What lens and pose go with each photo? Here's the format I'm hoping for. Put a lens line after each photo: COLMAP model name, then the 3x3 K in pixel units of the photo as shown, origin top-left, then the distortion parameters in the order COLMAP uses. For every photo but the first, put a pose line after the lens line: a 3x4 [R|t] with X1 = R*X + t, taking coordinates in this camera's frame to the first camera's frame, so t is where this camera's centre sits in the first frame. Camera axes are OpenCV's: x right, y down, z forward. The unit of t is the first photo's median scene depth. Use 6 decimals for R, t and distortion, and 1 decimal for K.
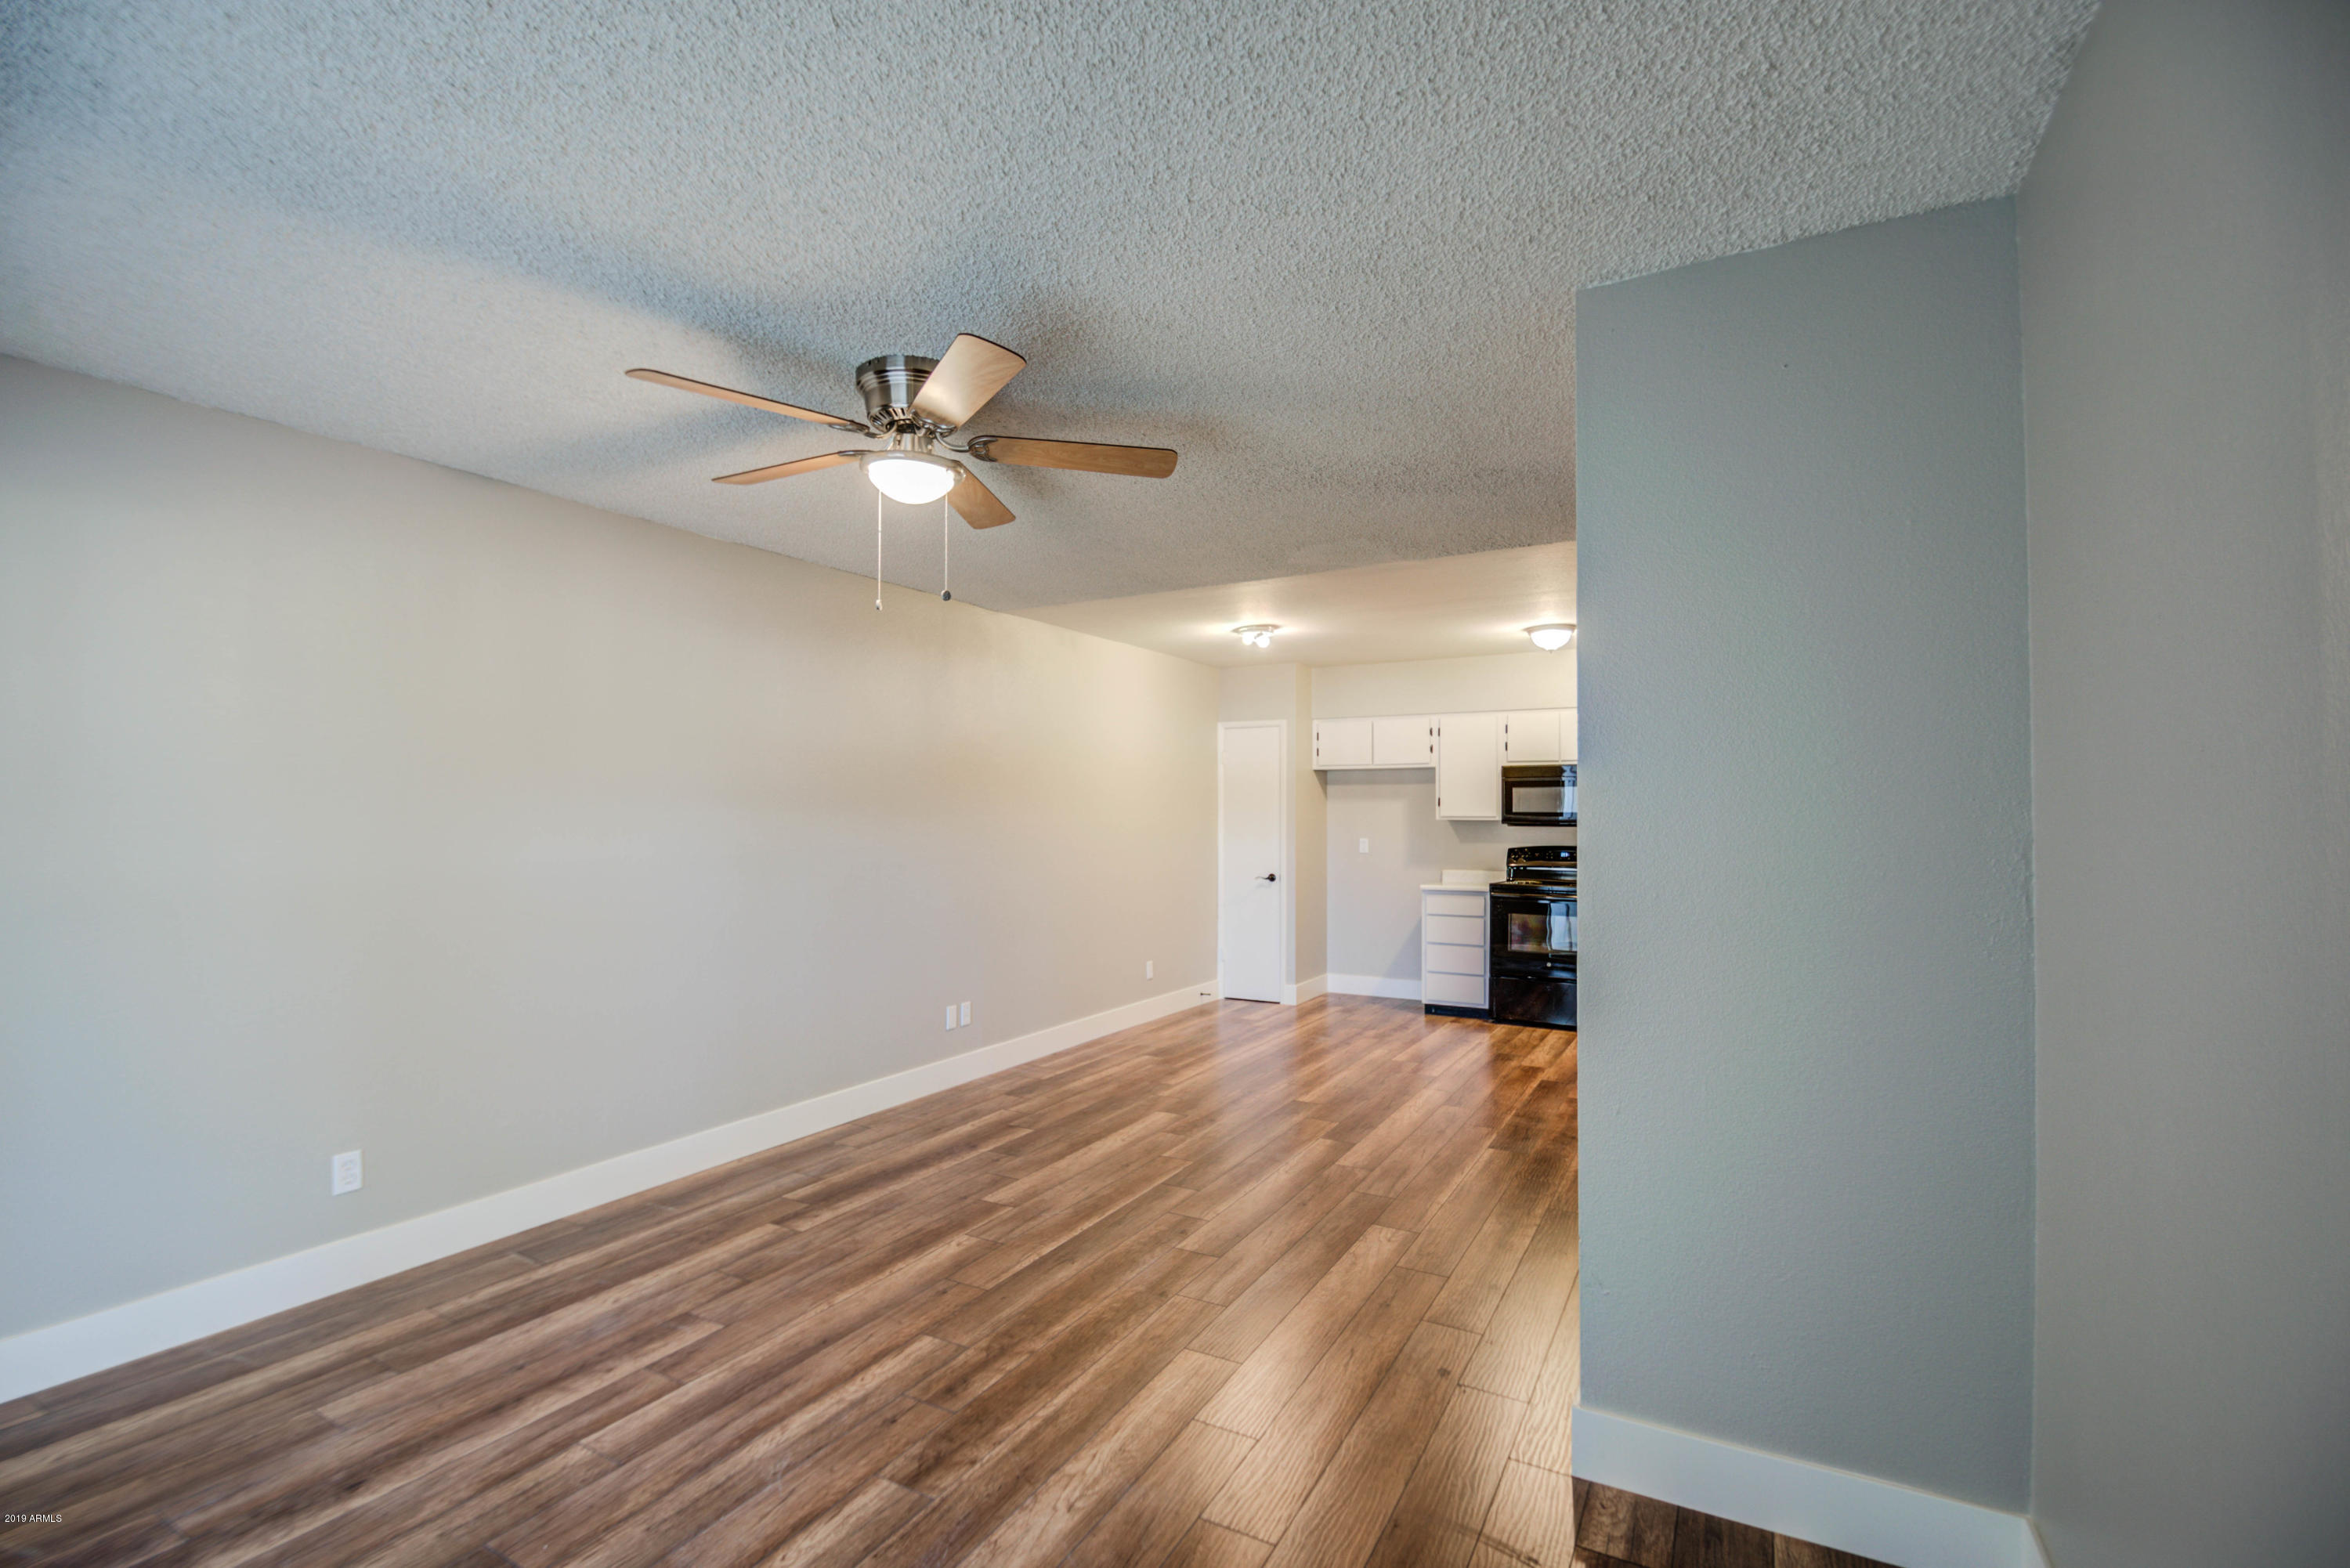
lens RADIAL K [[1046.8, 0, 1126.5], [0, 1046.8, 815.3], [0, 0, 1]] dist [0.005686, -0.006830]
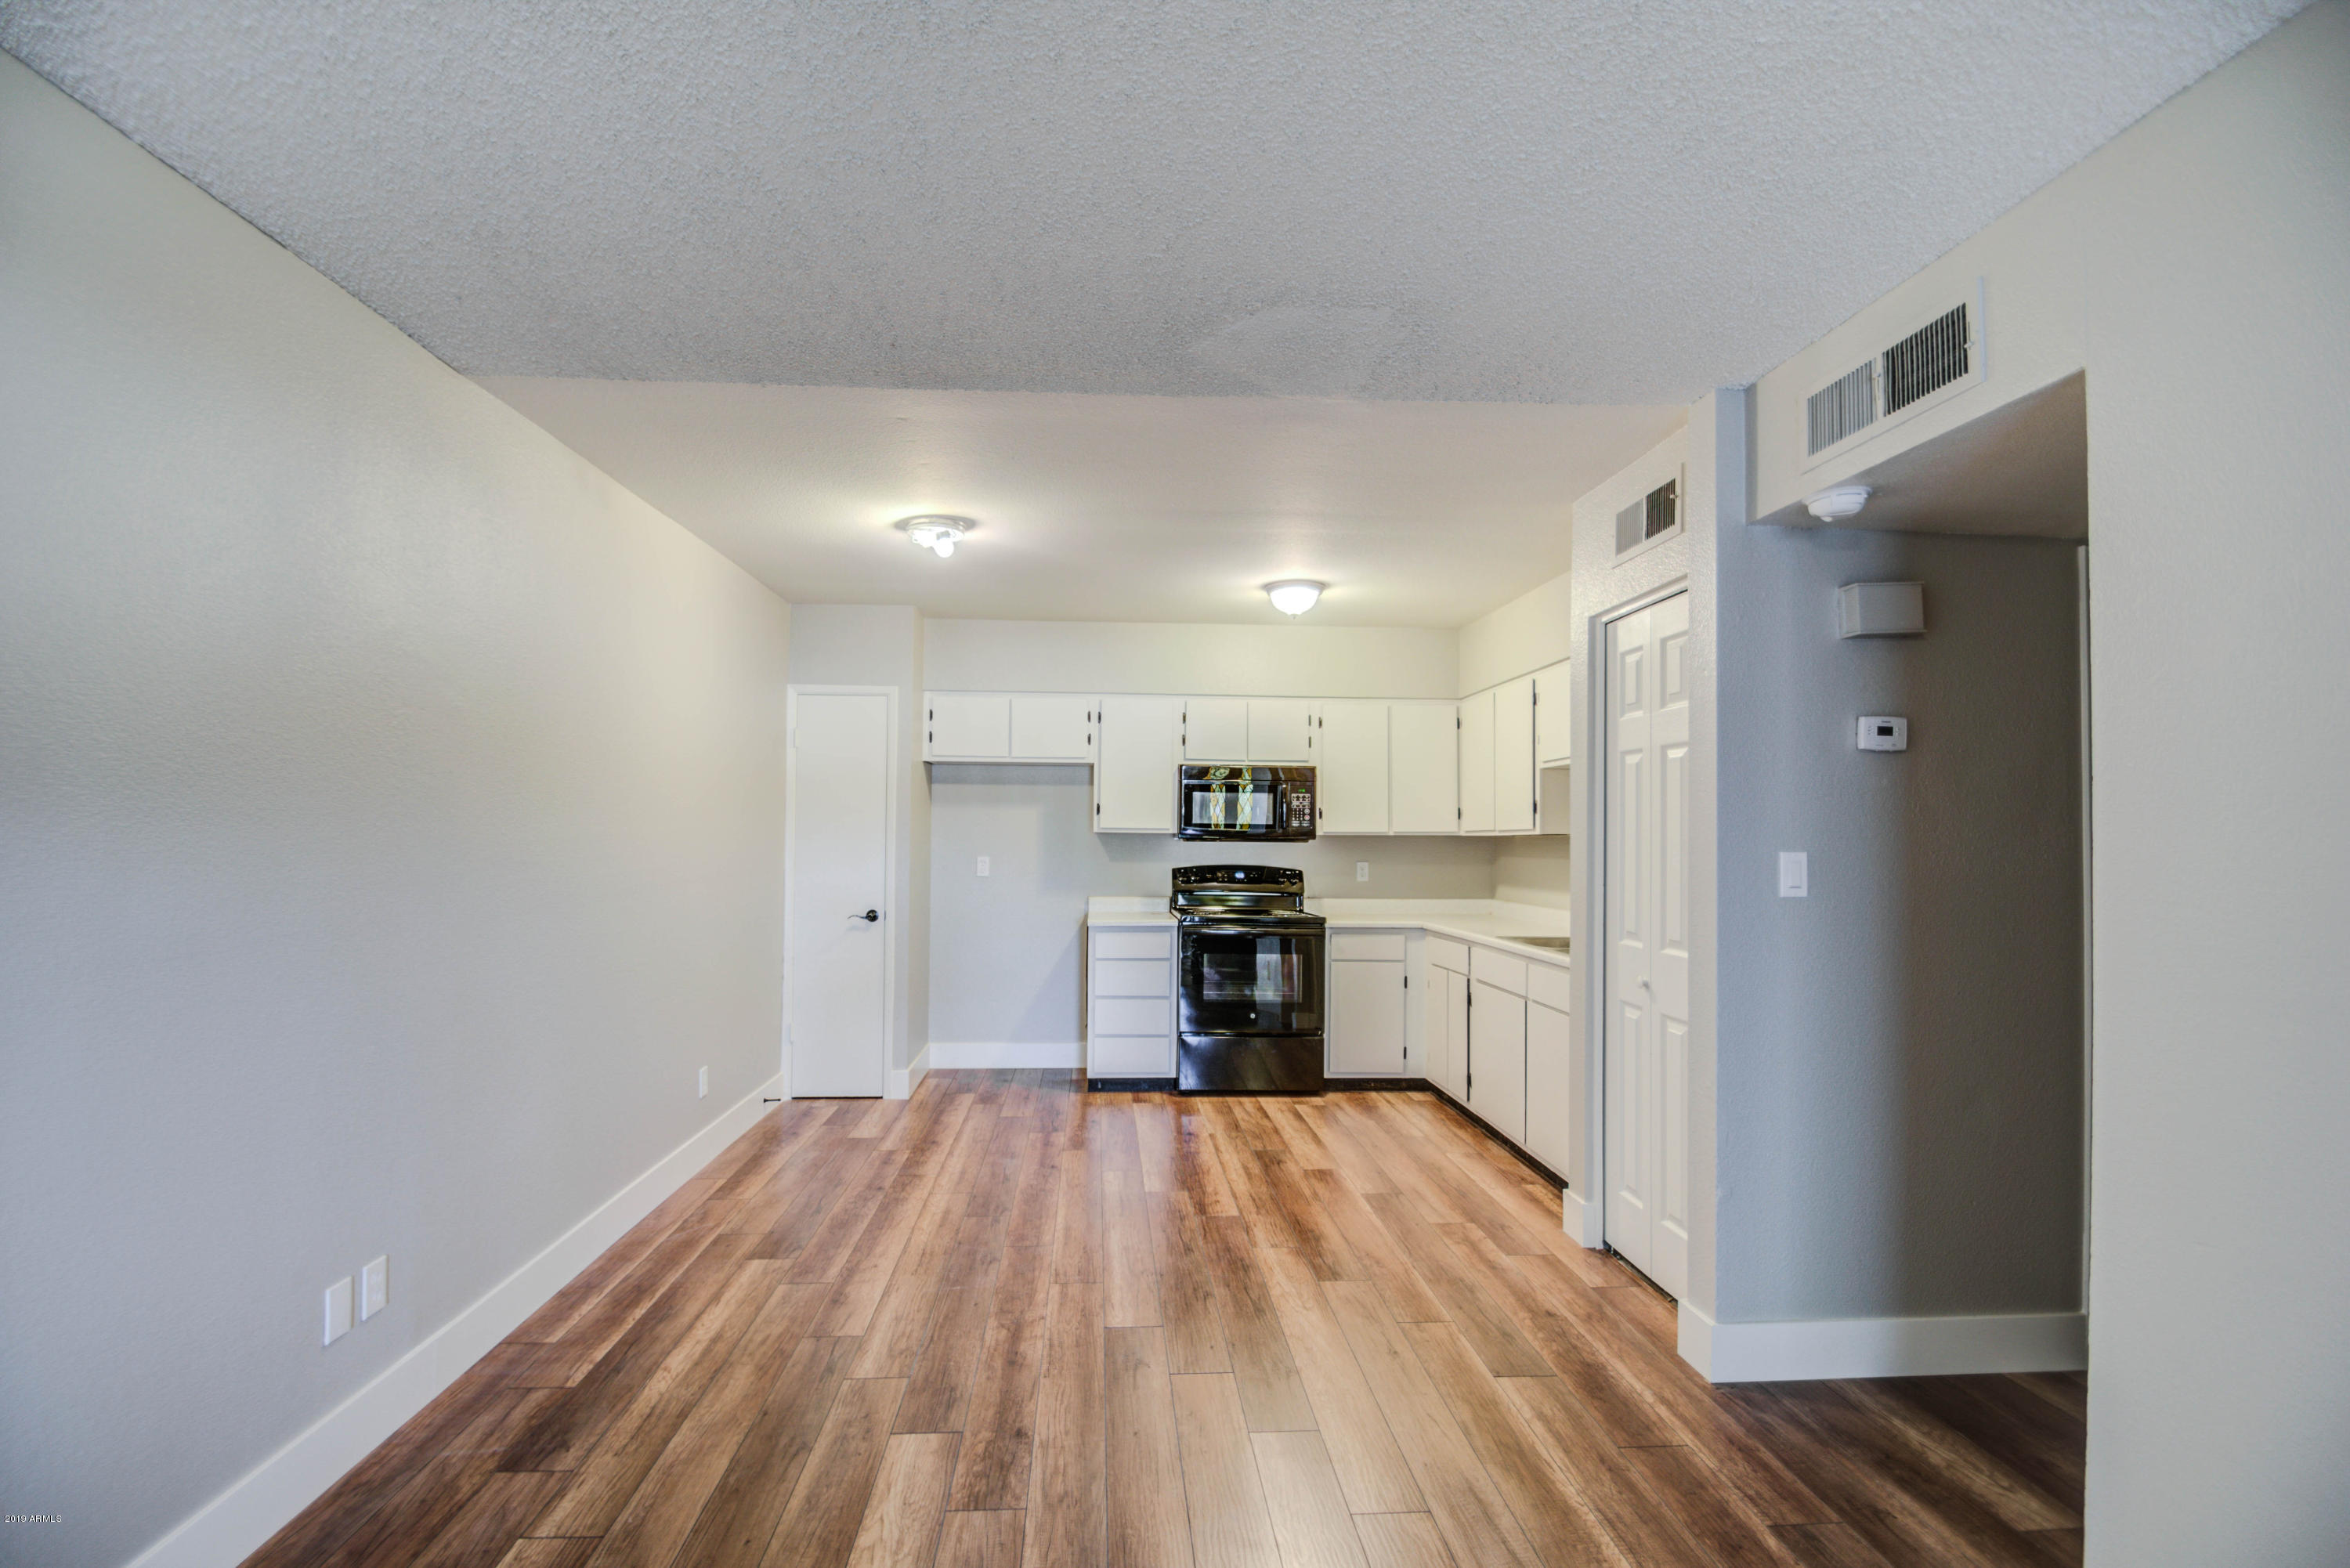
lens RADIAL K [[1046.8, 0, 1140.7], [0, 1046.8, 814.8], [0, 0, 1]] dist [0.005686, -0.006830]
pose [[0.835071, 0.015962, 0.549910, -0.132828], [-0.010694, 0.999861, -0.012782, 0.001236], [-0.550038, 0.004793, 0.835126, 0.485550]]
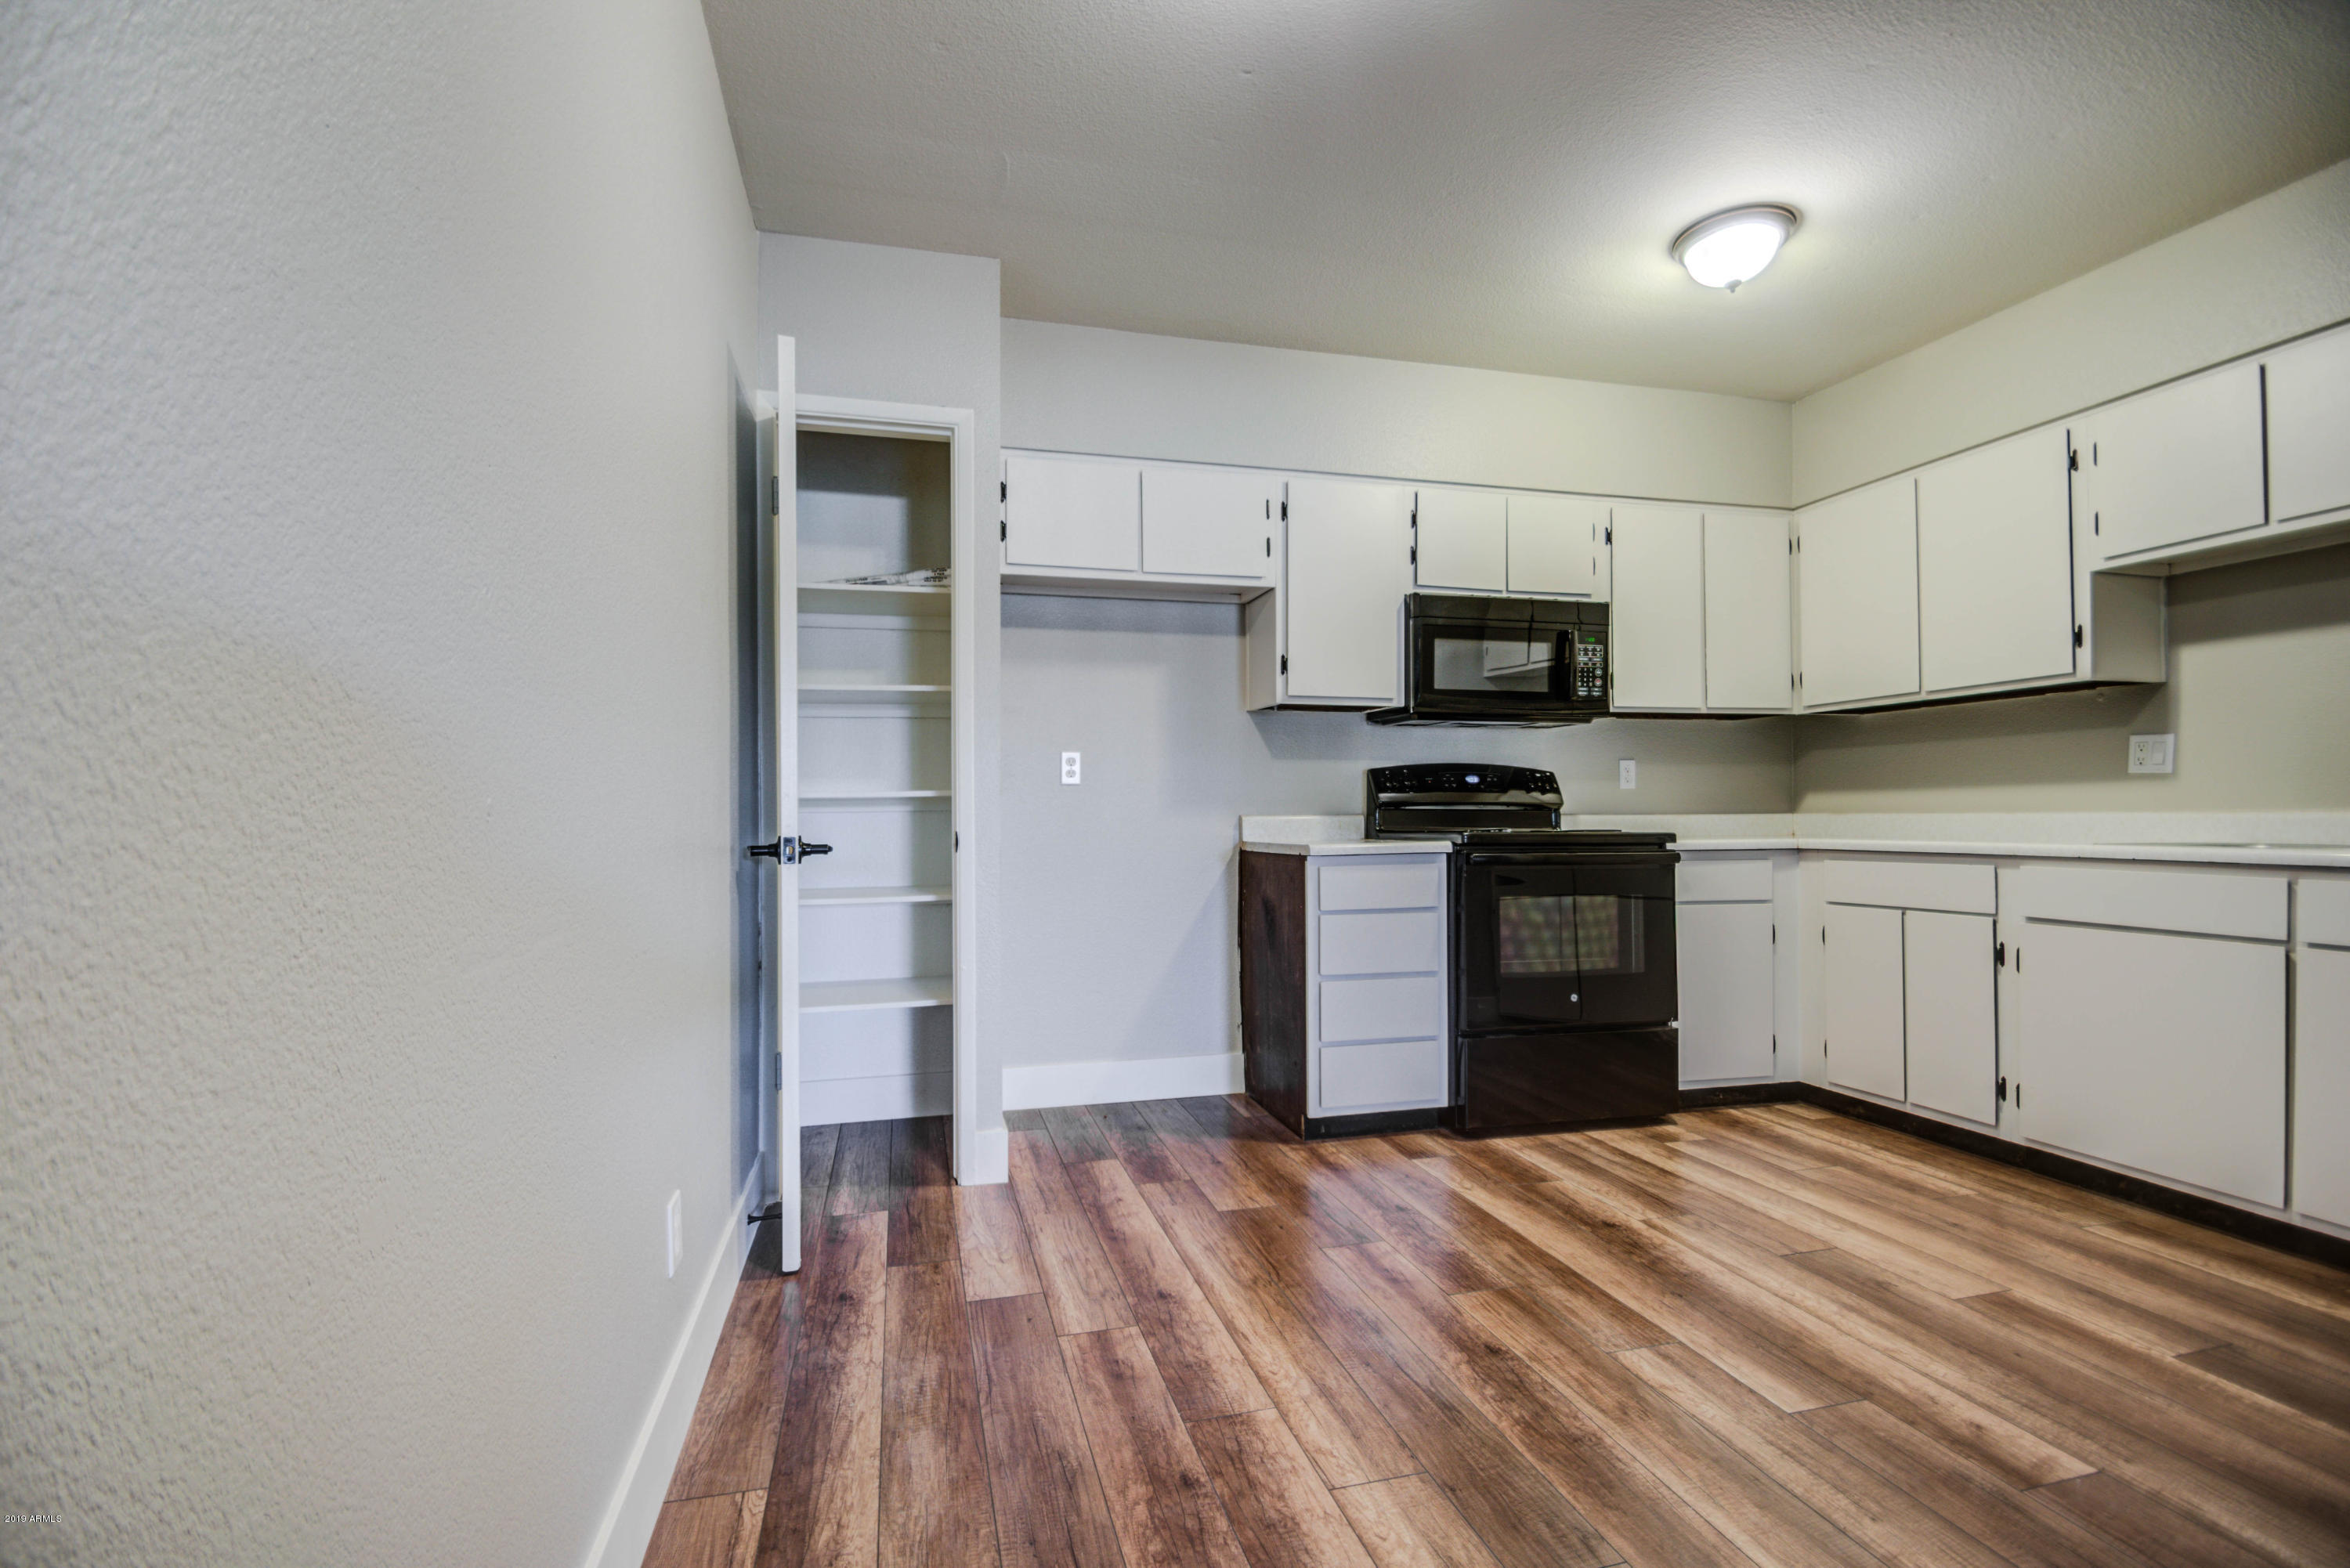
lens RADIAL K [[1046.8, 0, 1149.0], [0, 1046.8, 799.5], [0, 0, 1]] dist [0.005686, -0.006830]
pose [[0.711696, 0.003433, 0.702479, -0.089963], [0.000865, 0.999983, -0.005763, 0.068464], [-0.702487, 0.004709, 0.711681, 1.004275]]
